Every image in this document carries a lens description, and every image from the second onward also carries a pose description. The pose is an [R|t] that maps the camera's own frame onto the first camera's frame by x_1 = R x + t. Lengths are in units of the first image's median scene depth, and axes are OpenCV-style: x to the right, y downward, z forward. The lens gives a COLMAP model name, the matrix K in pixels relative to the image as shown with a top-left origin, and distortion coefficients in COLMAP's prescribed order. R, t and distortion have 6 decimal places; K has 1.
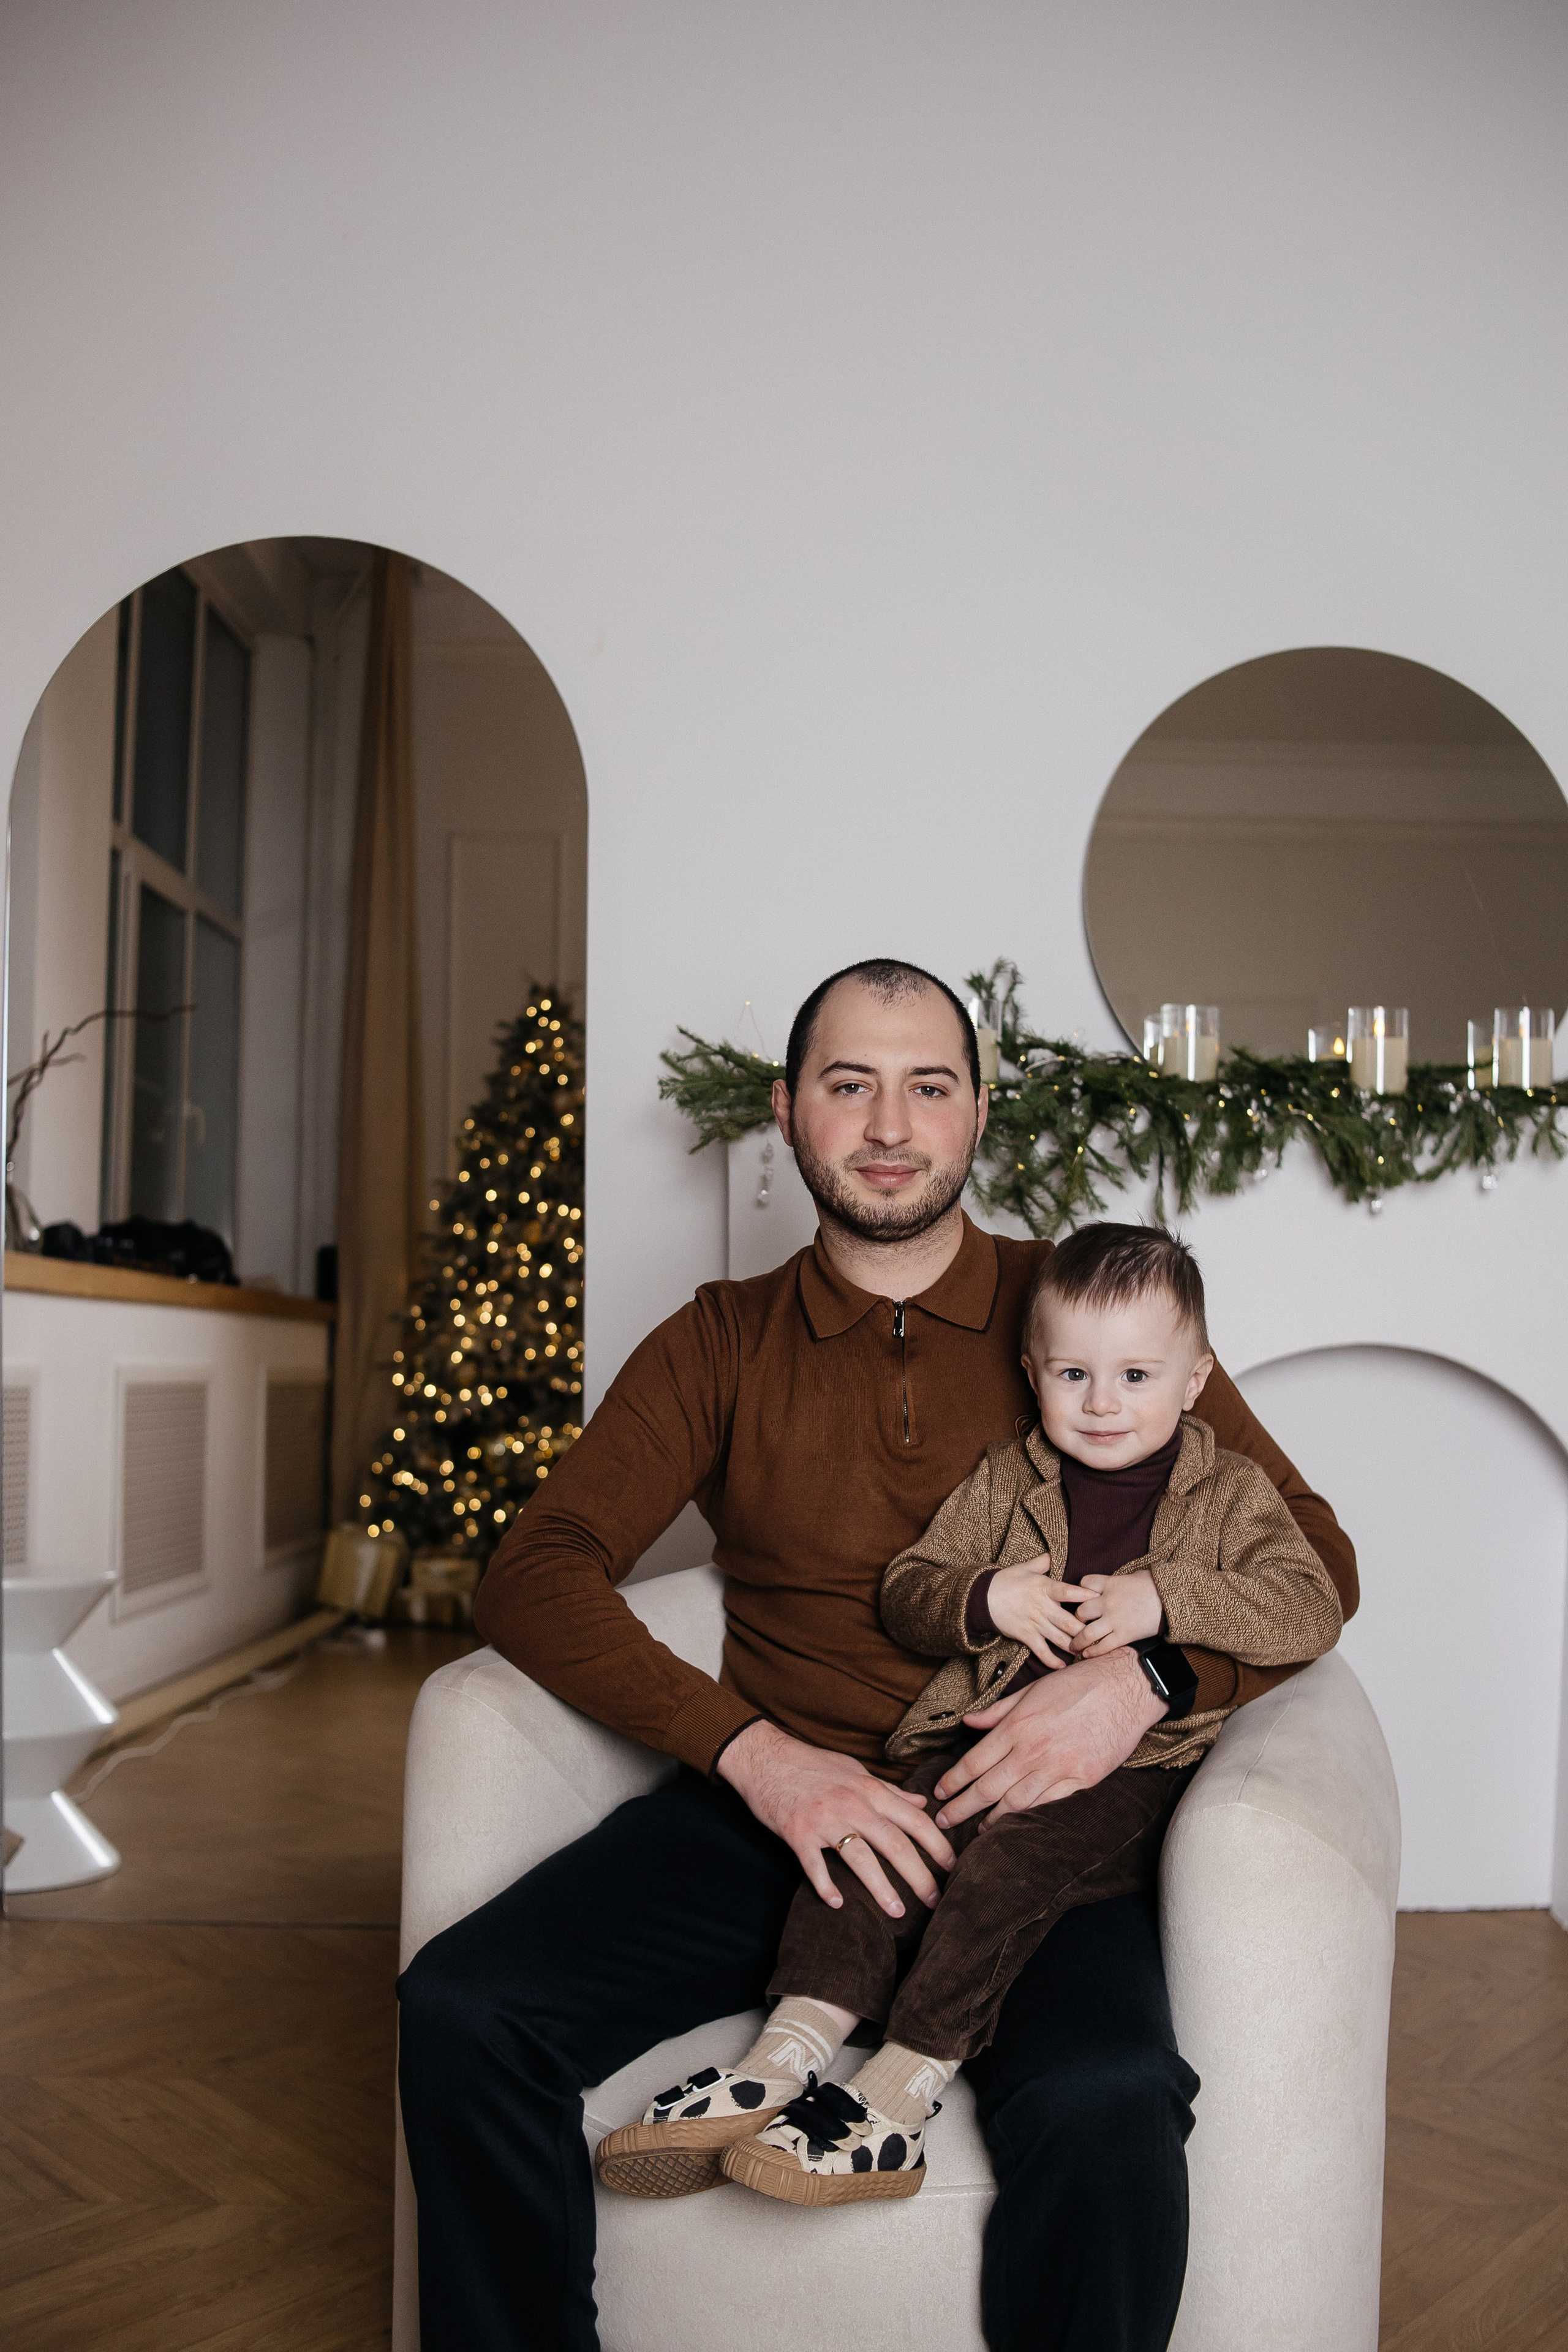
lens RADIAL K [[2281.1, 0, 784.0], [0, 2281.1, 1176.0], [0, 0, 1]] dist [-0.132414, 0.067654]
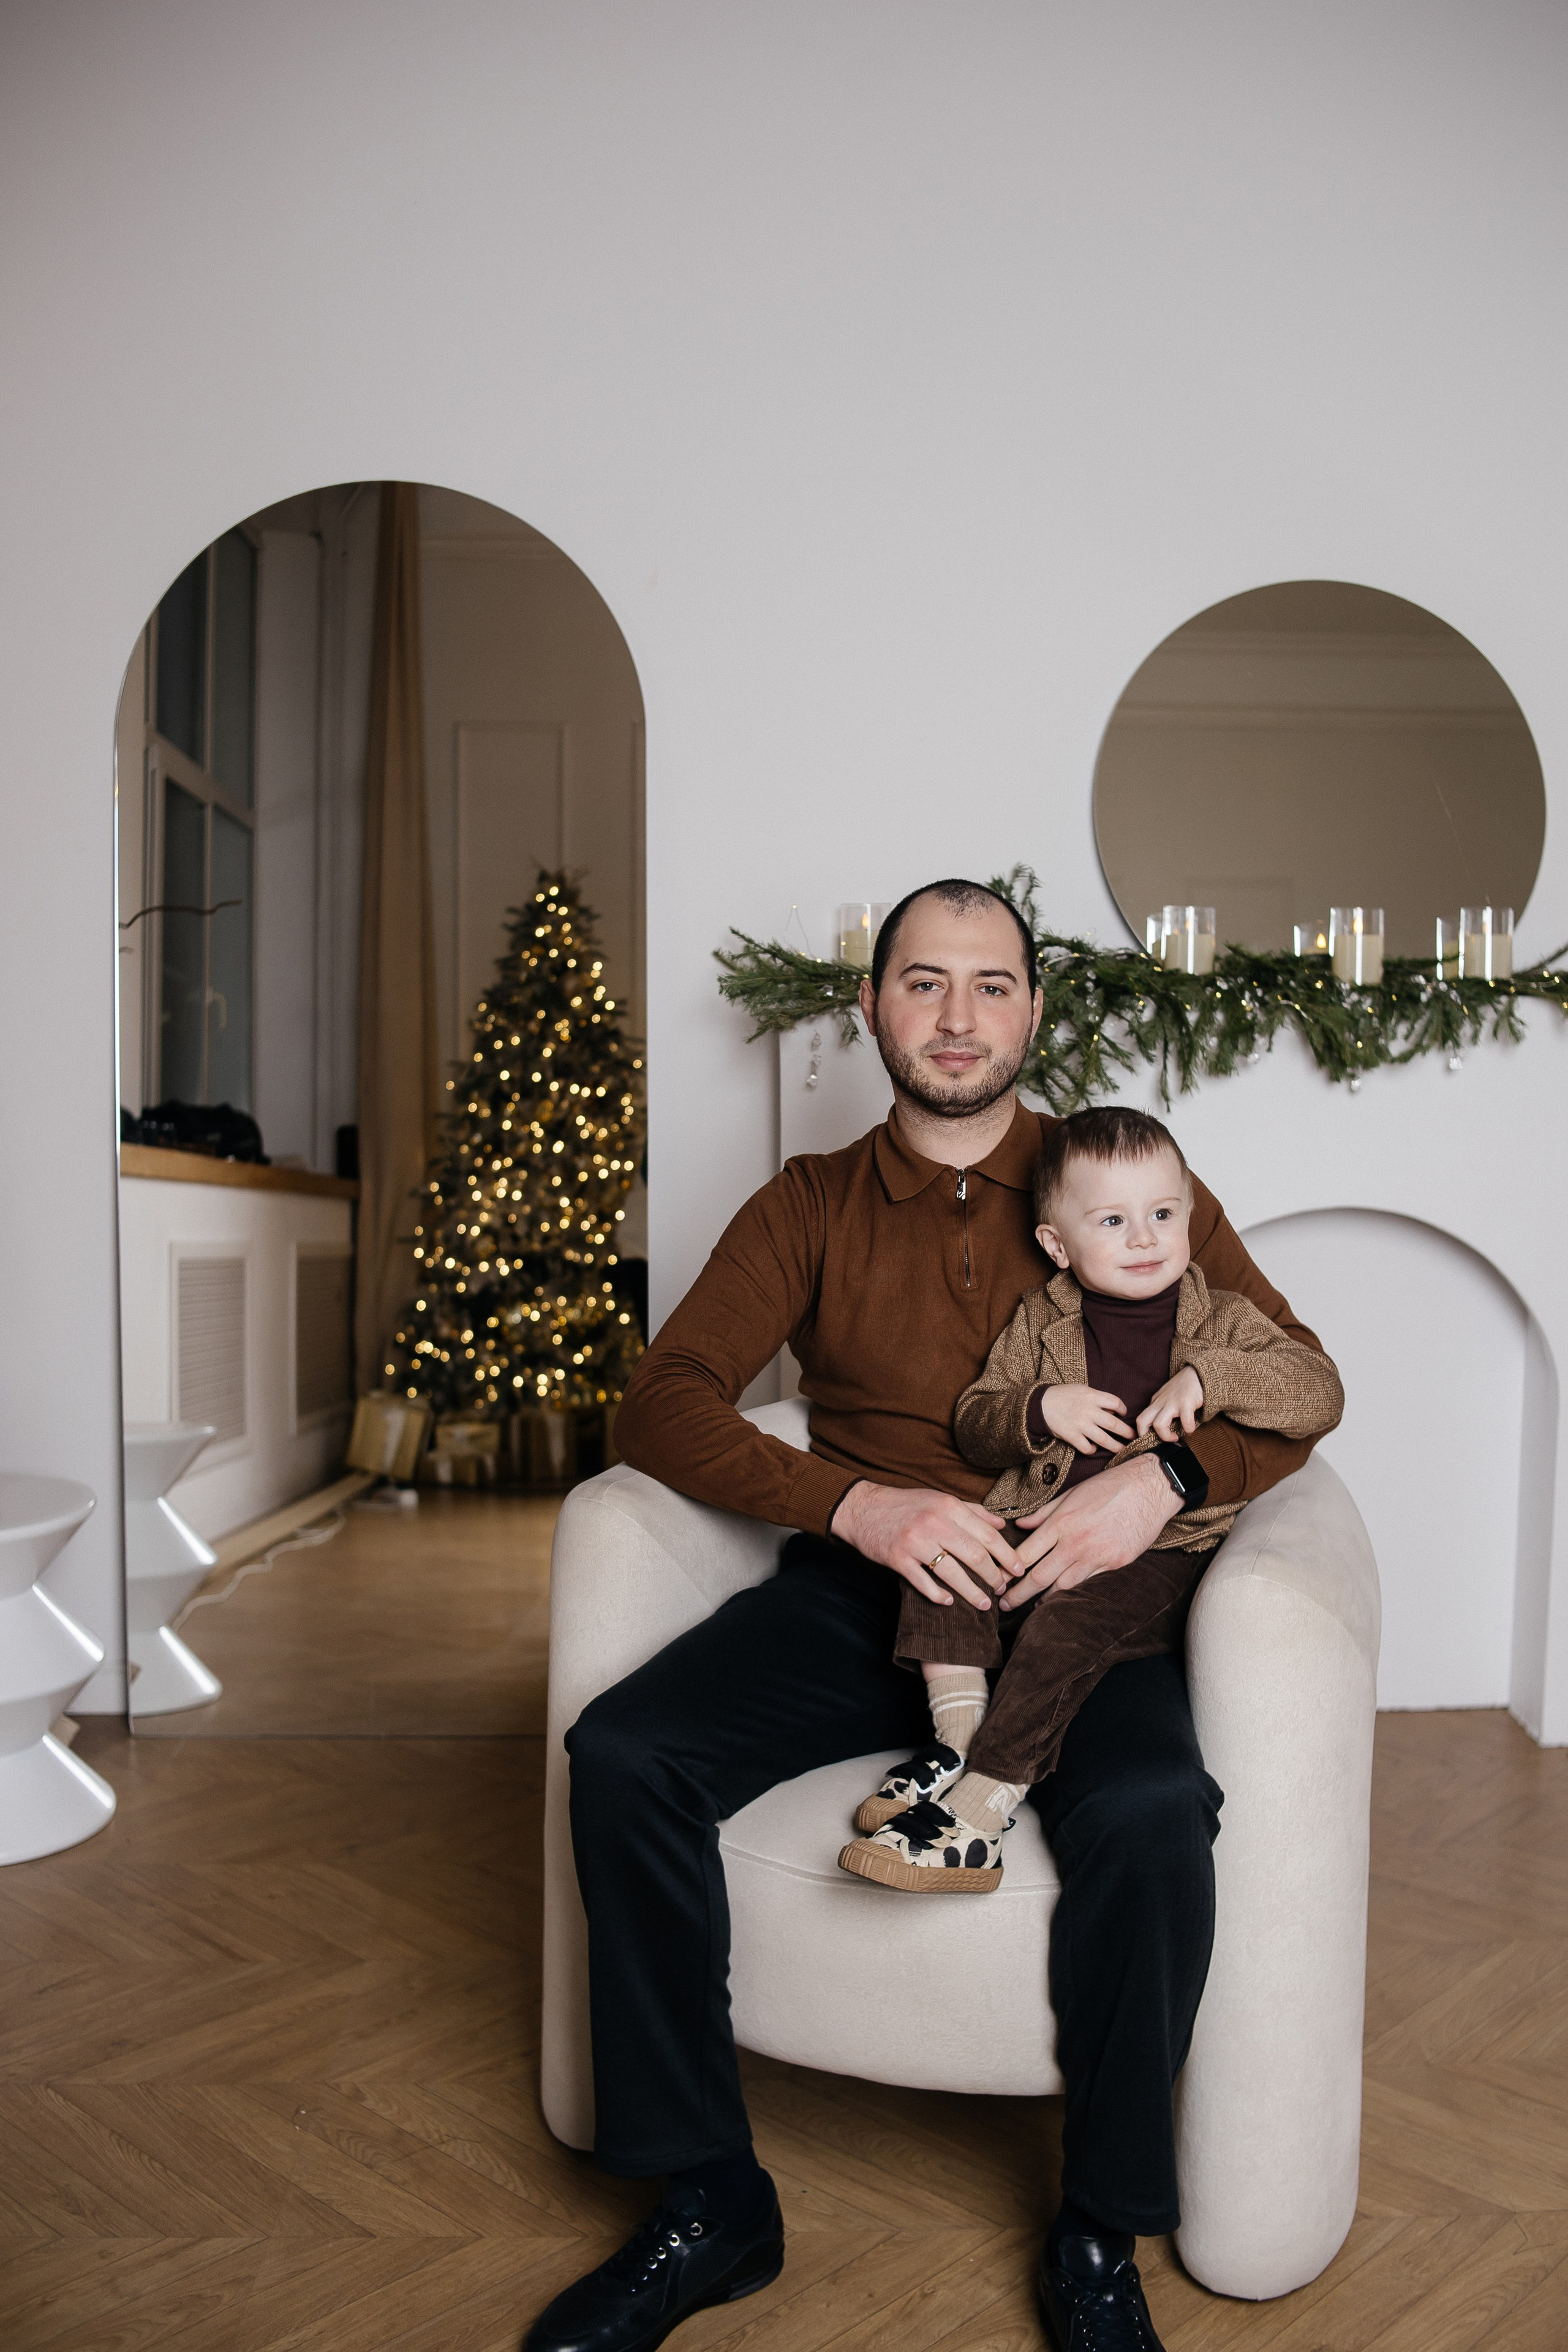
lens RADIAL K [[2281.7, 0, 819.4], [0, 2281.7, 1160.6], [0, 0, 1]] dist [-0.132920, 0.070425]
pose [[0.999580, -0.009065, 0.027510, -0.036317], [0.007712, 0.998774, 0.048896, -0.006353], [-0.027920, -0.048663, 0.998425, -0.120856]]
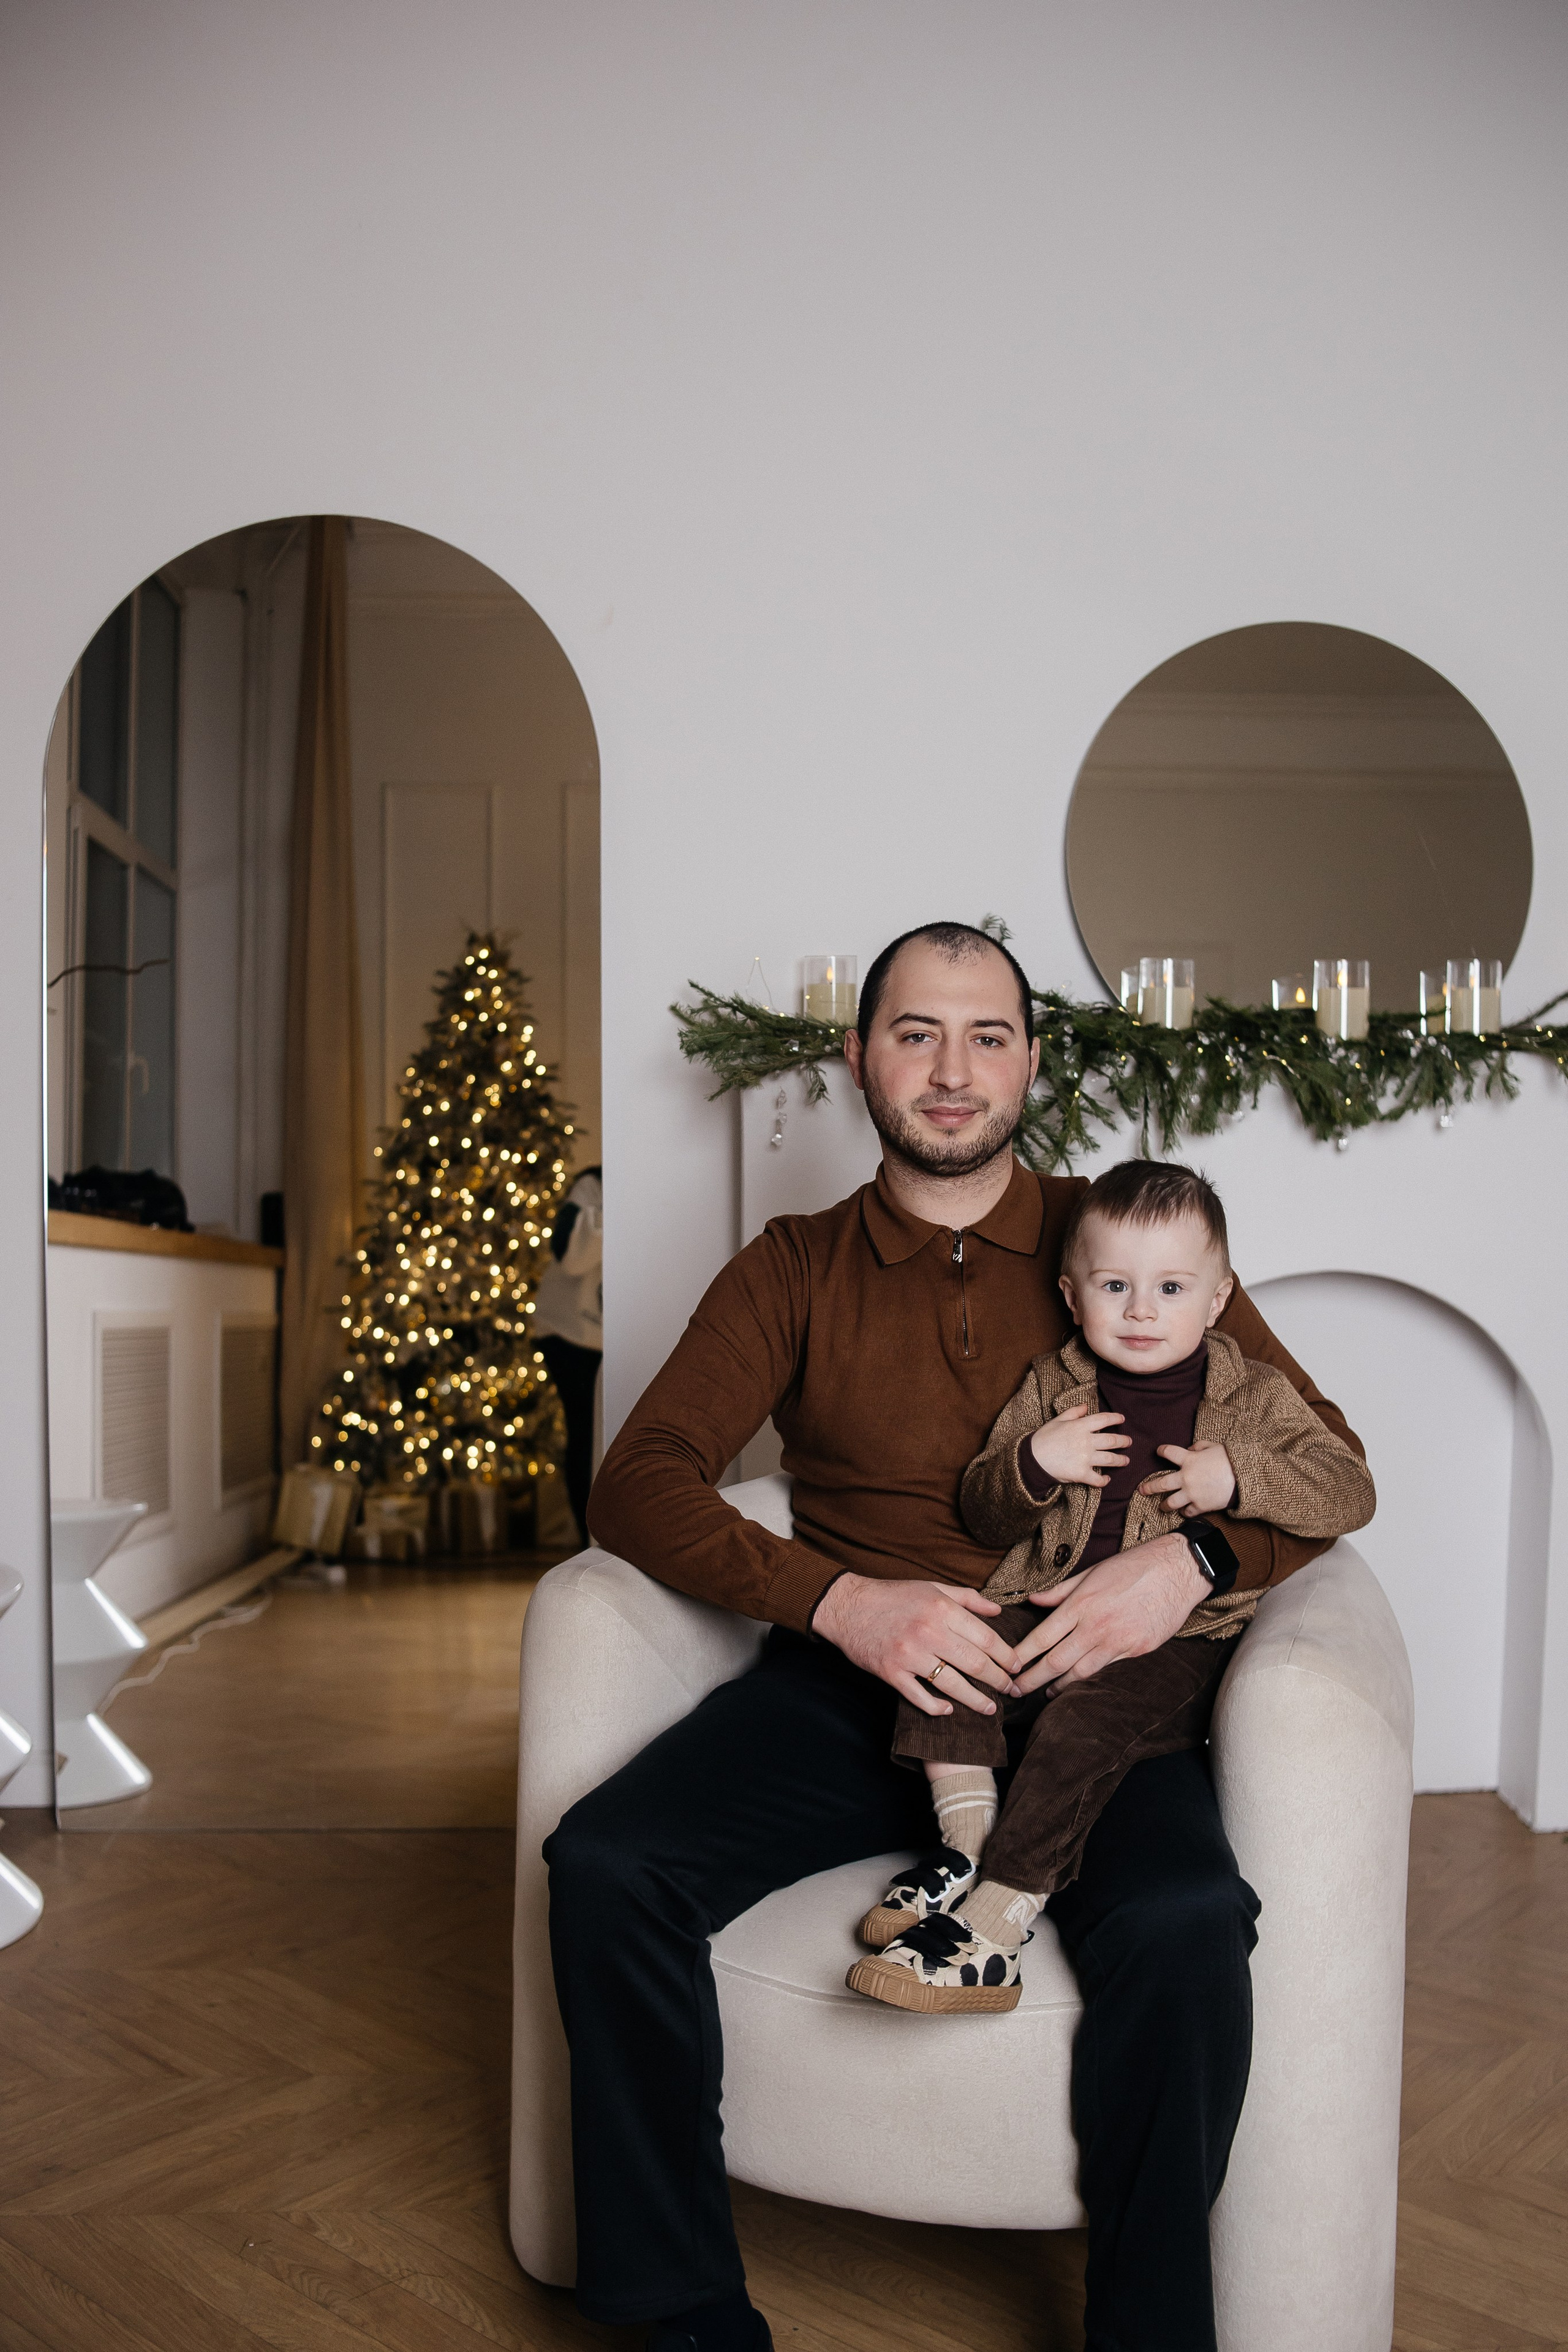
lens RADIAL K [[2279.2, 0, 777.8], [0, 2279.2, 1195.6], [0, 0, 1]] dist [-0.129135, 0.060181]
pose [[0.998880, -0.009960, 0.046245, -0.057929], [0.008401, 0.999394, 0.033789, -0.000848], [-0.046554, -0.033363, 0.998359, -0.068493]]
